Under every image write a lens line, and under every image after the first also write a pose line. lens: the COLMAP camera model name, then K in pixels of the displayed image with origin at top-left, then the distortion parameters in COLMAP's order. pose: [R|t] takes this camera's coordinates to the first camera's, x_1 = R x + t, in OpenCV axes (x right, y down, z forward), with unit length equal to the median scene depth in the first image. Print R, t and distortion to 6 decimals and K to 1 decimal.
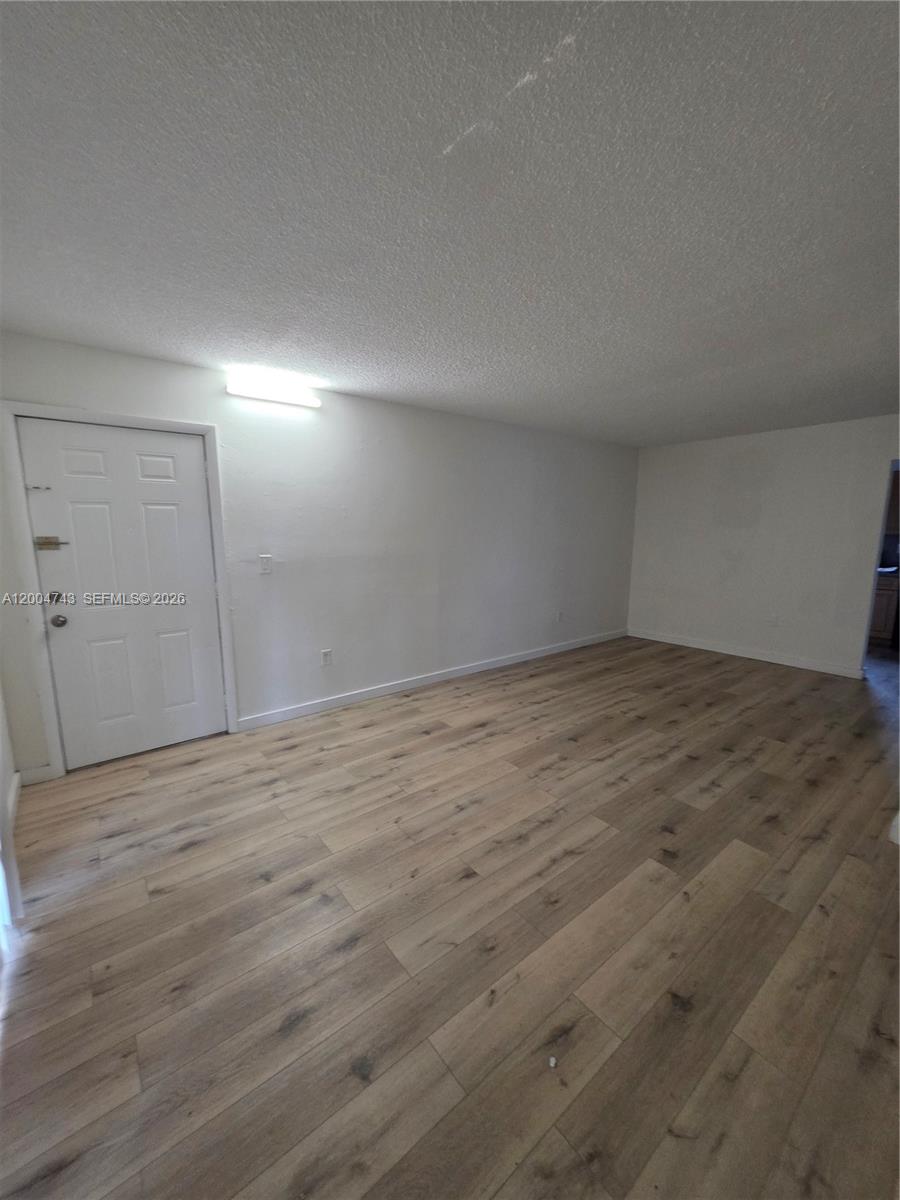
lens RADIAL K [[481.1, 0, 453.4], [0, 481.1, 604.4], [0, 0, 1]] dist [0.006963, -0.000394]
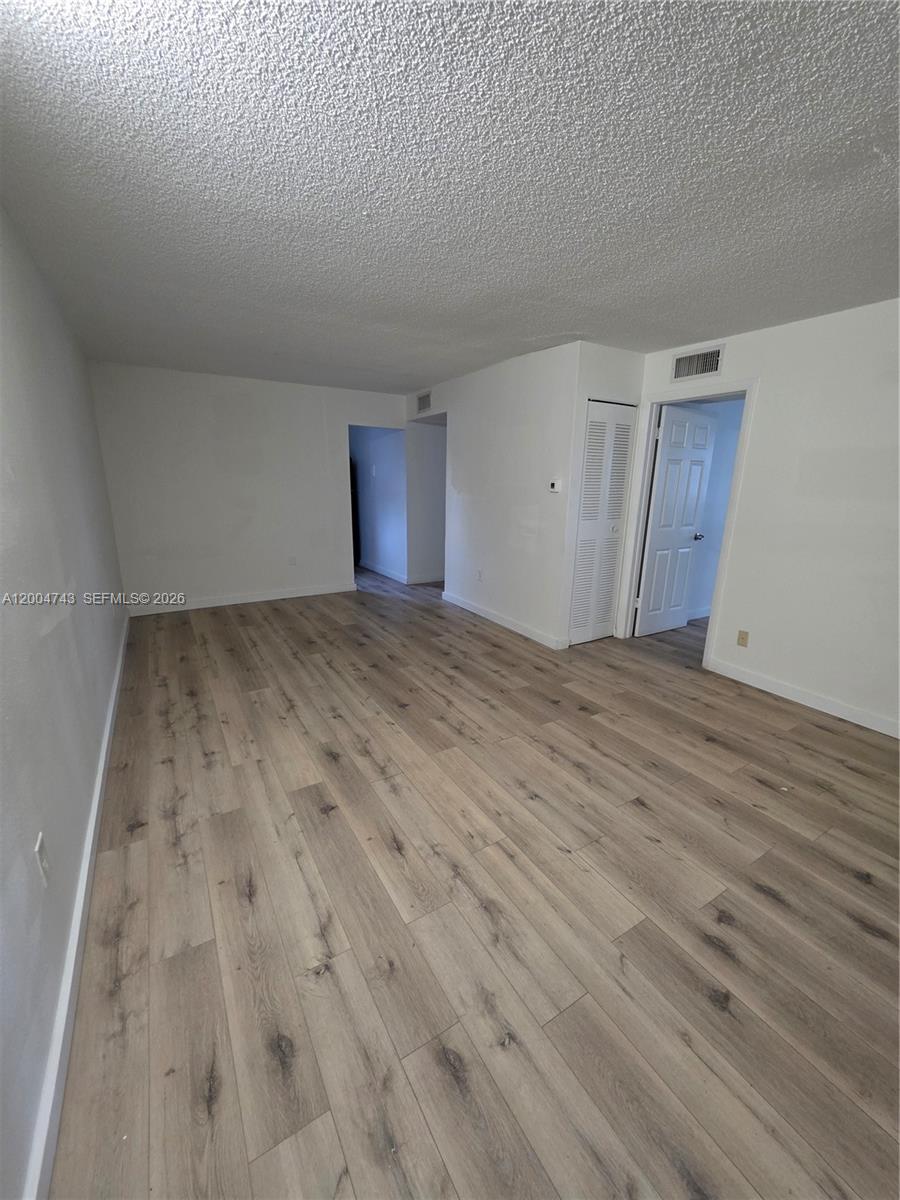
lens RADIAL K [[481.1, 0, 447.2], [0, 481.1, 588.3], [0, 0, 1]] dist [0.006963, -0.000394]
pose [[0.121545, -0.218064, 0.968336, -0.624957], [0.144361, 0.969080, 0.200111, -0.121324], [-0.982032, 0.115468, 0.149267, 0.782617]]
